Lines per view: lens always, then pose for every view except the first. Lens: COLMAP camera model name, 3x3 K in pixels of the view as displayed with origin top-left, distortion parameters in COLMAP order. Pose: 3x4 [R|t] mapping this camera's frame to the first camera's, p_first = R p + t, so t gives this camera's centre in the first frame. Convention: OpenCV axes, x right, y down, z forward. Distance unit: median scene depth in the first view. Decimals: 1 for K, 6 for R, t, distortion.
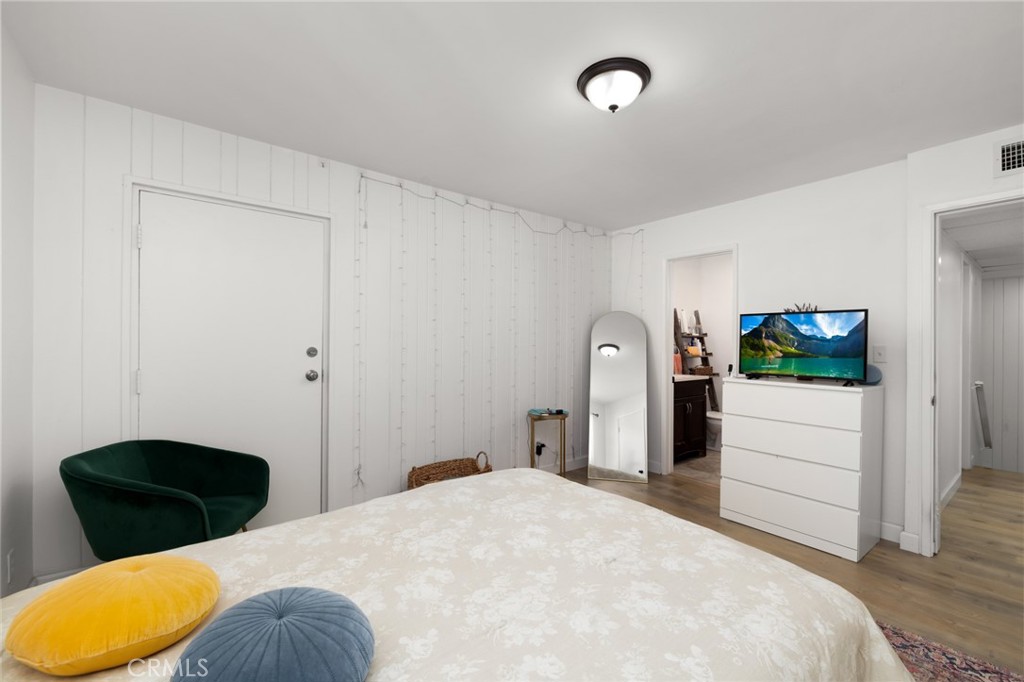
lens RADIAL K [[418.8, 0, 514.1], [0, 418.8, 342.2], [0, 0, 1]] dist [0.000975, 0.000208]
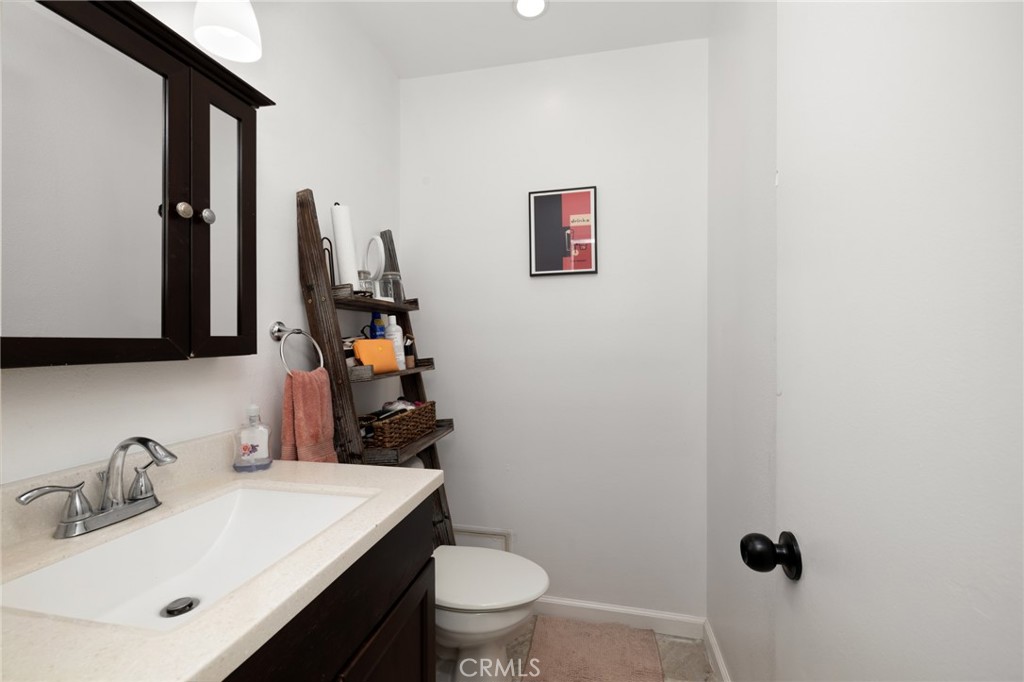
lens RADIAL K [[418.8, 0, 512.9], [0, 418.8, 337.6], [0, 0, 1]] dist [0.000975, 0.000208]
pose [[0.759315, -0.000776, 0.650722, 0.309904], [0.000195, 1.000000, 0.000966, 0.008519], [-0.650723, -0.000607, 0.759315, 0.716054]]
